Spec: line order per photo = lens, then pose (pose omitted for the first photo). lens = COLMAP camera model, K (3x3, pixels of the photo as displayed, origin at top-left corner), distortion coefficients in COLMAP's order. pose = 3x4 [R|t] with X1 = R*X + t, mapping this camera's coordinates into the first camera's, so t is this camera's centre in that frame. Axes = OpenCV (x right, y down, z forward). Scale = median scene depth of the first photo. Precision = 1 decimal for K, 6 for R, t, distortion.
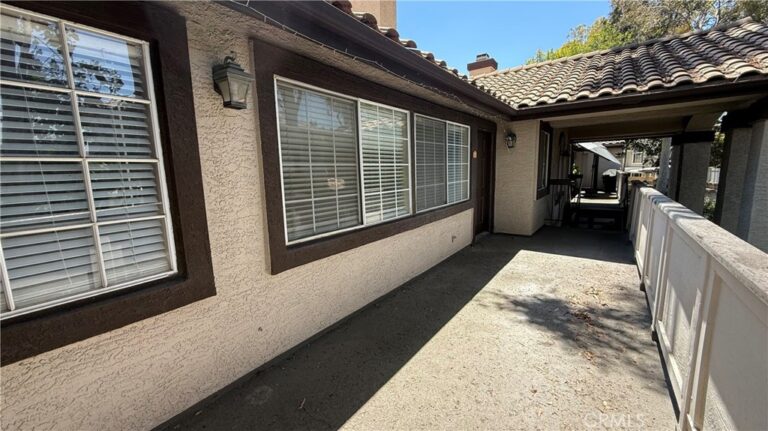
lens RADIAL K [[306.9, 0, 381.8], [0, 306.9, 214.2], [0, 0, 1]] dist [-0.000250, -0.000036]
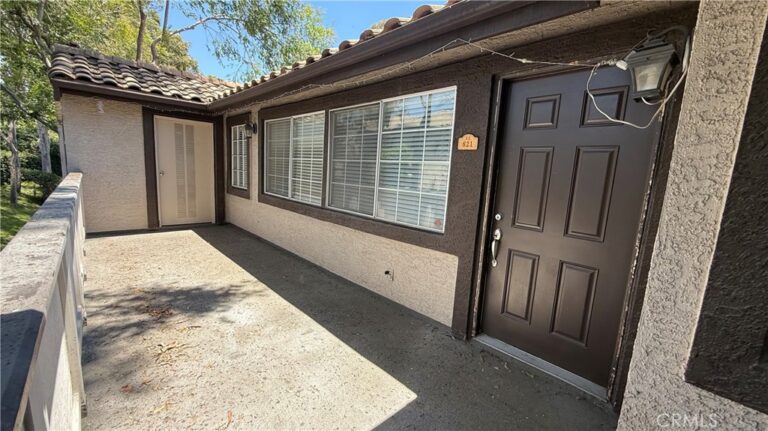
lens RADIAL K [[312.5, 0, 374.9], [0, 312.5, 217.6], [0, 0, 1]] dist [0.000959, 0.000092]
pose [[-0.188267, 0.159968, -0.969002, 1.296582], [-0.197689, 0.960279, 0.196937, -0.244633], [0.962016, 0.228638, -0.149165, 1.552043]]
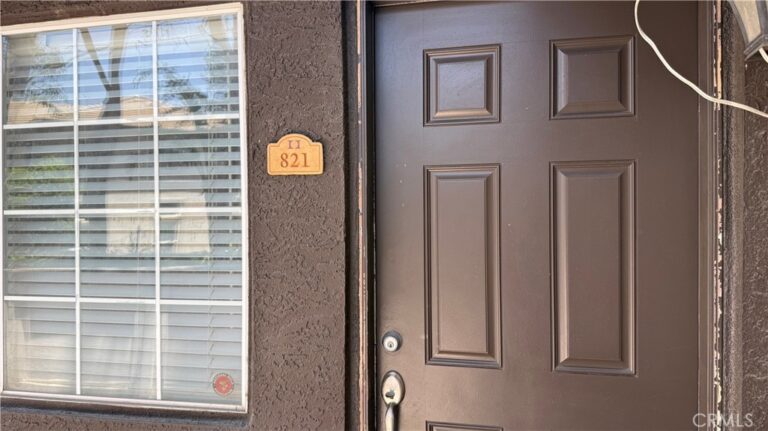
lens RADIAL K [[802.4, 0, 383.4], [0, 802.4, 249.7], [0, 0, 1]] dist [0.055510, -0.011049]
pose [[0.349606, 0.033584, -0.936295, 1.194876], [-0.149303, 0.988583, -0.020289, -0.228925], [0.924924, 0.146885, 0.350629, 1.447283]]
